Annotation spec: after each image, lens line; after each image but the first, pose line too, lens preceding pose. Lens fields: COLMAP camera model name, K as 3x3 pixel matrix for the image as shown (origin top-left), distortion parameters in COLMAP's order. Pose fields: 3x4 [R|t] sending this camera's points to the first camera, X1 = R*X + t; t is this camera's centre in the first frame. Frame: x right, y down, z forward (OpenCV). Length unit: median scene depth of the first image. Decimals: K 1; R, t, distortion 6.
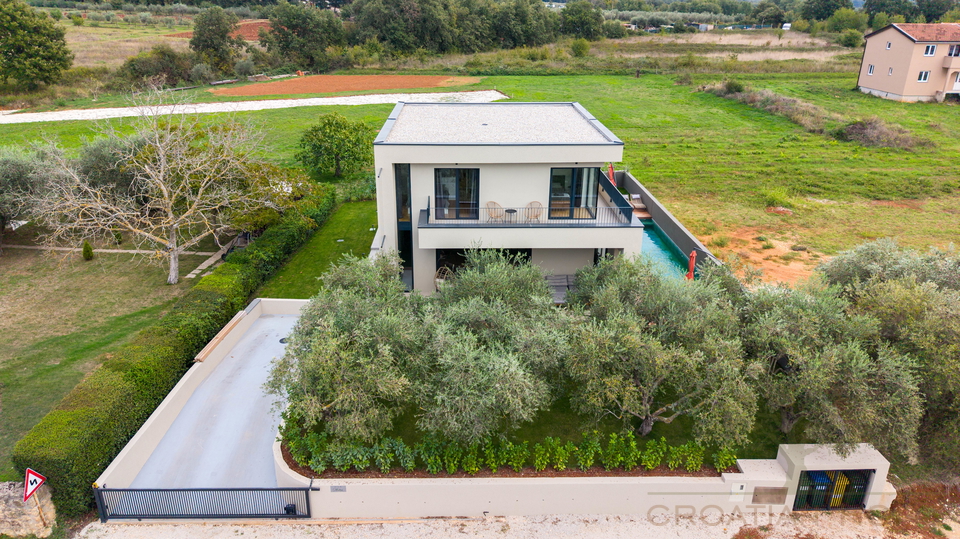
lens RADIAL K [[639.8, 0, 480.0], [0, 639.8, 269.5], [0, 0, 1]] dist [0.024300, -0.018013]
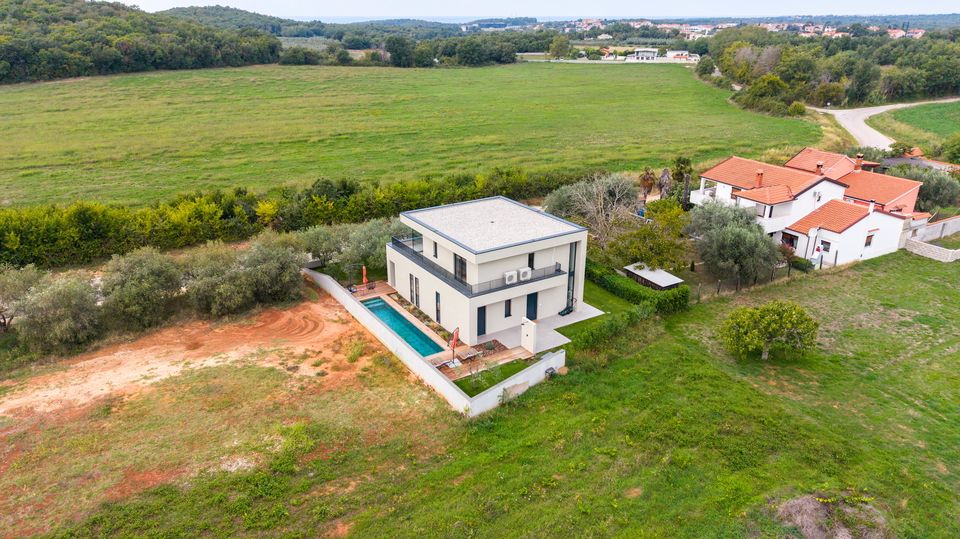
lens RADIAL K [[655.6, 0, 474.4], [0, 655.6, 248.7], [0, 0, 1]] dist [0.034812, -0.038253]
pose [[-0.858323, 0.166992, -0.485176, 0.266387], [-0.200267, 0.761537, 0.616404, -0.365630], [0.472414, 0.626238, -0.620202, 0.623370]]
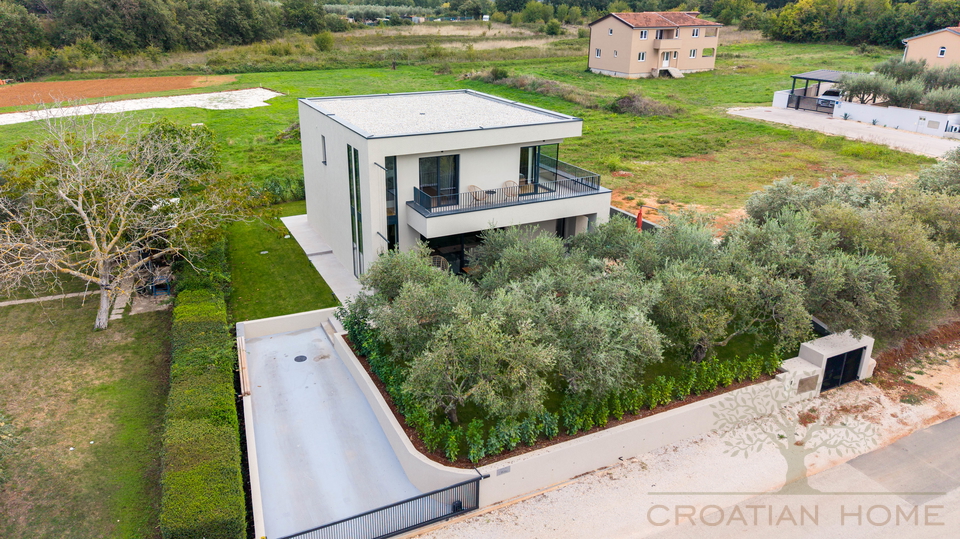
lens RADIAL K [[655.6, 0, 474.4], [0, 655.6, 248.7], [0, 0, 1]] dist [0.034812, -0.038253]
pose [[0.917758, -0.146868, 0.368986, -0.094569], [0.157086, 0.987582, 0.002376, -0.001879], [-0.364752, 0.055782, 0.929432, 0.006212]]
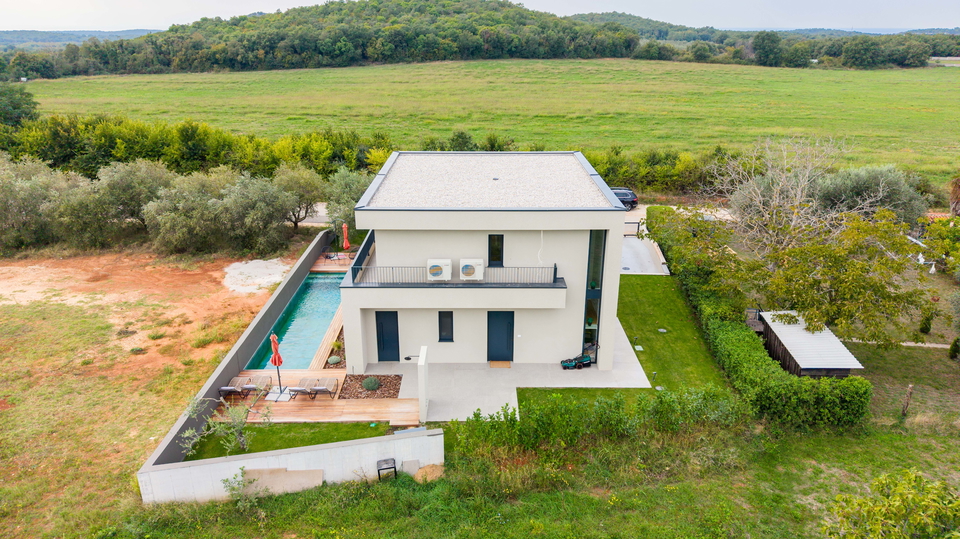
lens RADIAL K [[639.8, 0, 480.0], [0, 639.8, 269.5], [0, 0, 1]] dist [0.024300, -0.018013]
pose [[-0.999763, -0.015934, 0.014821, 0.004122], [-0.001398, 0.726696, 0.686958, -0.236265], [-0.021716, 0.686775, -0.726546, 0.536361]]
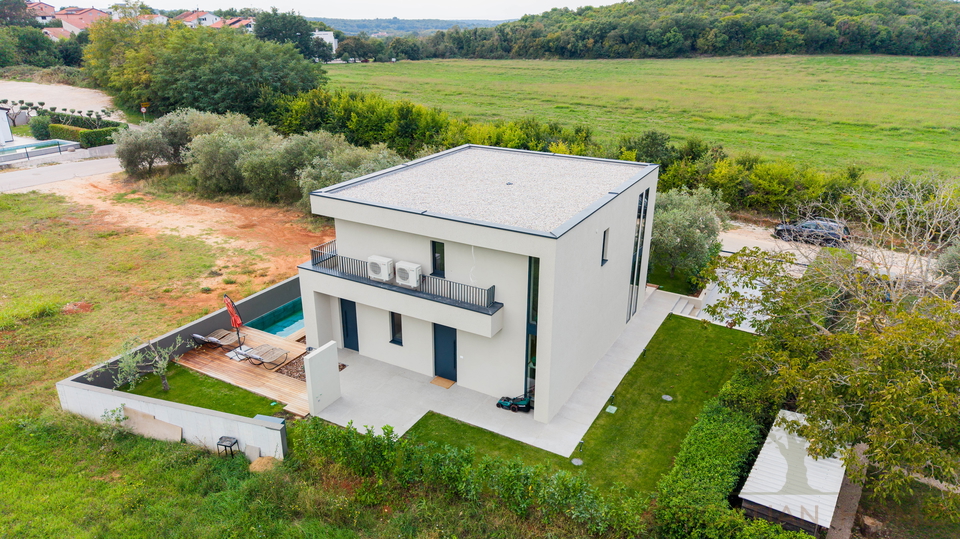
lens RADIAL K [[639.8, 0, 480.0], [0, 639.8, 269.5], [0, 0, 1]] dist [0.024300, -0.018013]
pose [[-0.859744, -0.201392, 0.469342, -0.116856], [0.183778, 0.735422, 0.652212, -0.214534], [-0.476515, 0.646990, -0.595263, 0.482484]]
